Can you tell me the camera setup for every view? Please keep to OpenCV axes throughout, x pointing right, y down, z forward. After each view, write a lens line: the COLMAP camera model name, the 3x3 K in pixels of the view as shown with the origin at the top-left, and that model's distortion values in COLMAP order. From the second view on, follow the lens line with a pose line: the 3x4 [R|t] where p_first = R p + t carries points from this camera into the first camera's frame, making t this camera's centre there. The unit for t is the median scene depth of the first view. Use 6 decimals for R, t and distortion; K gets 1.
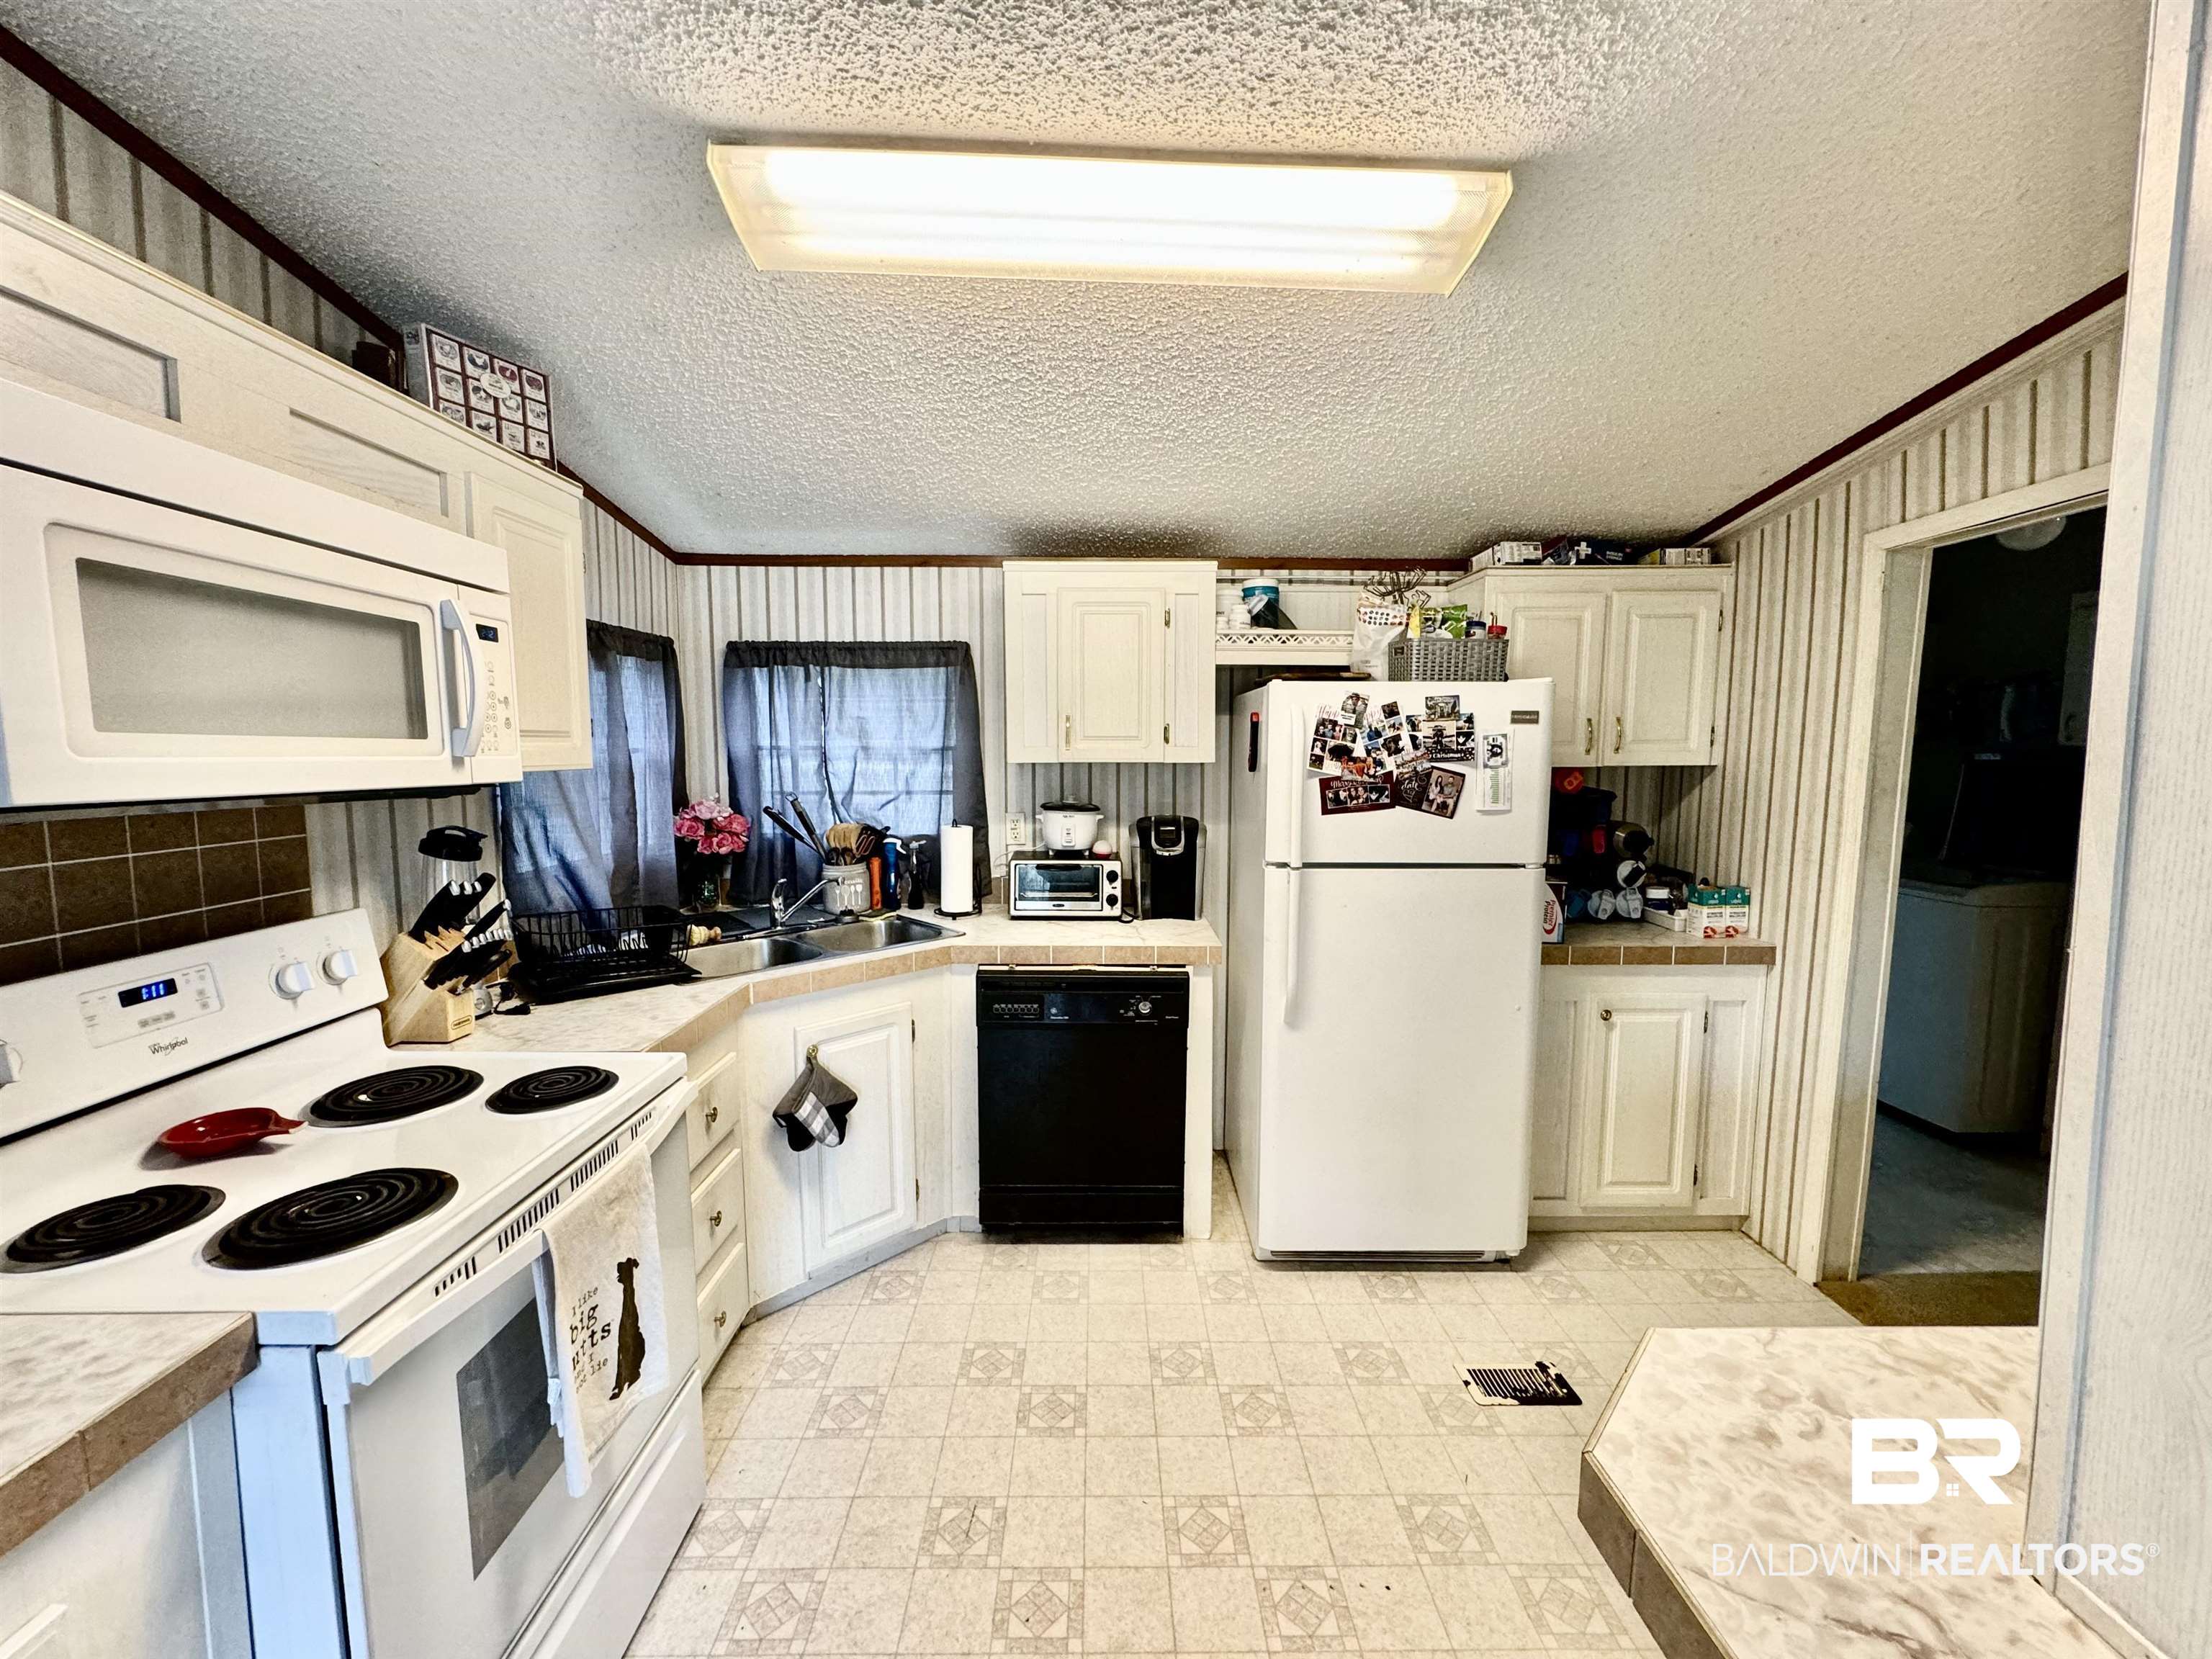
lens RADIAL K [[877.5, 0, 1104.6], [0, 877.5, 828.2], [0, 0, 1]] dist [-0.000367, -0.000546]
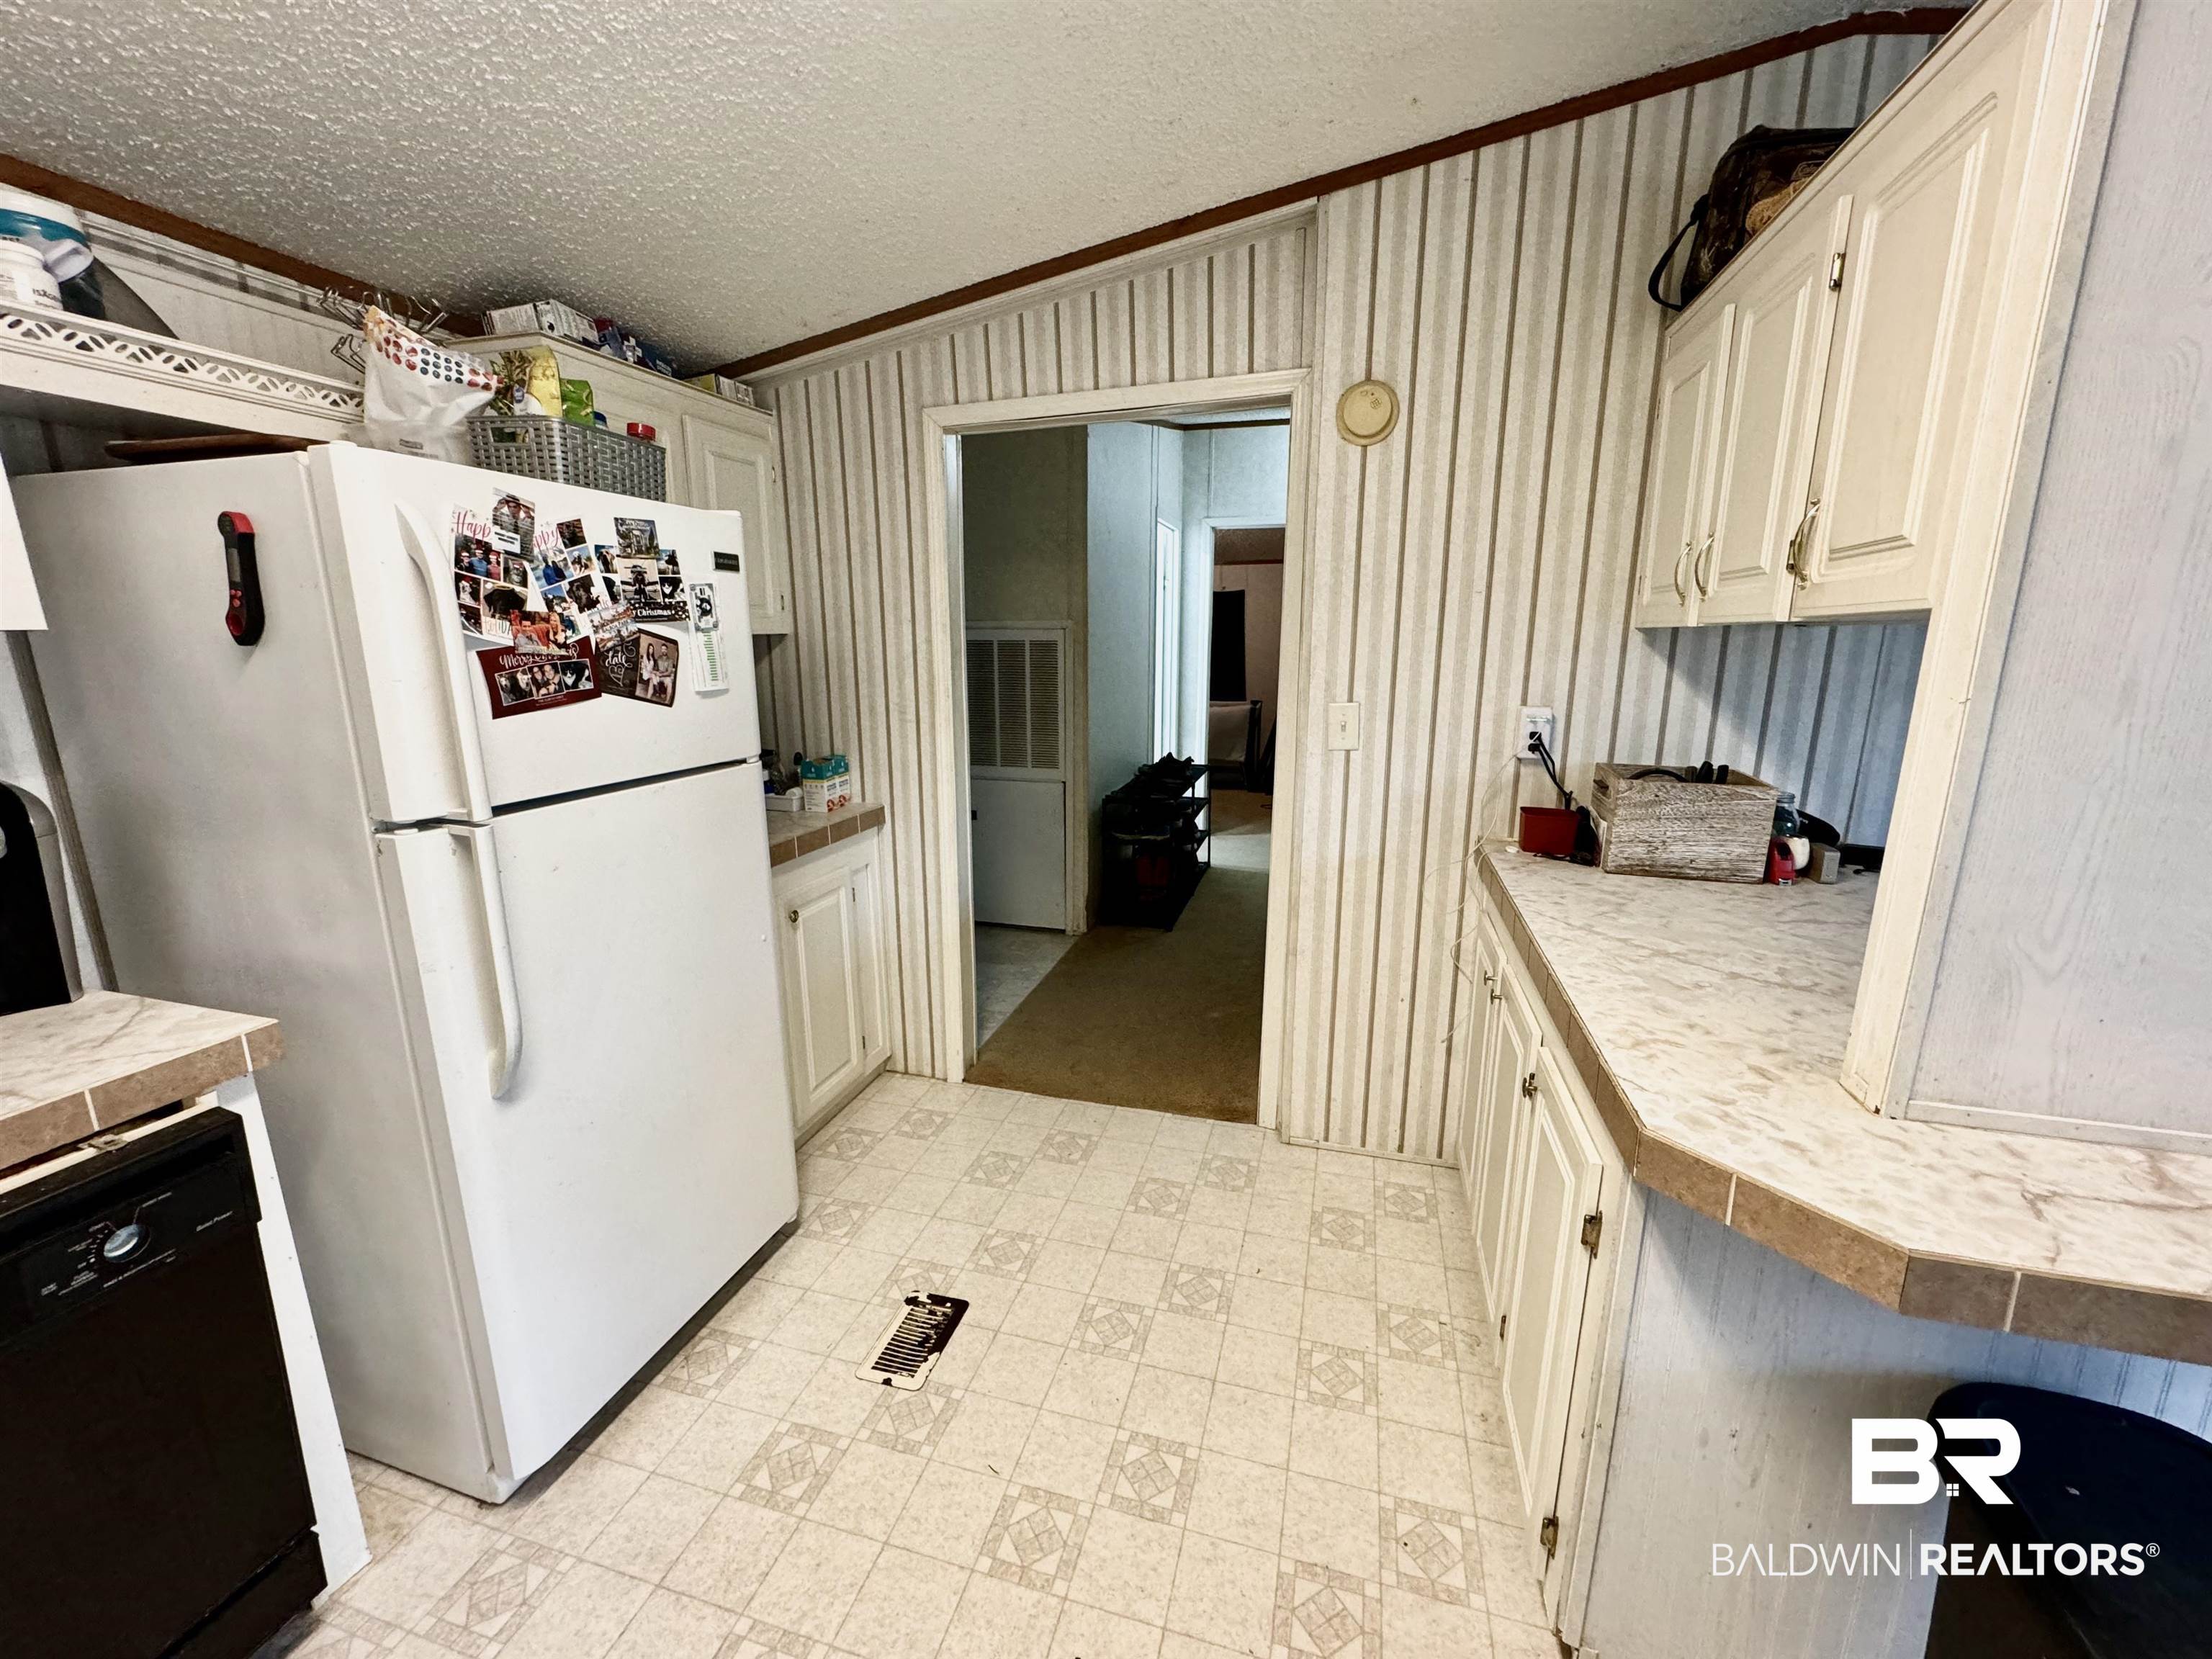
lens RADIAL K [[877.5, 0, 1102.0], [0, 877.5, 828.0], [0, 0, 1]] dist [-0.000367, -0.000546]
pose [[0.286761, -0.209306, 0.934858, -0.173100], [0.094475, 0.977263, 0.189821, -0.016676], [-0.953333, 0.033887, 0.300015, 0.476171]]
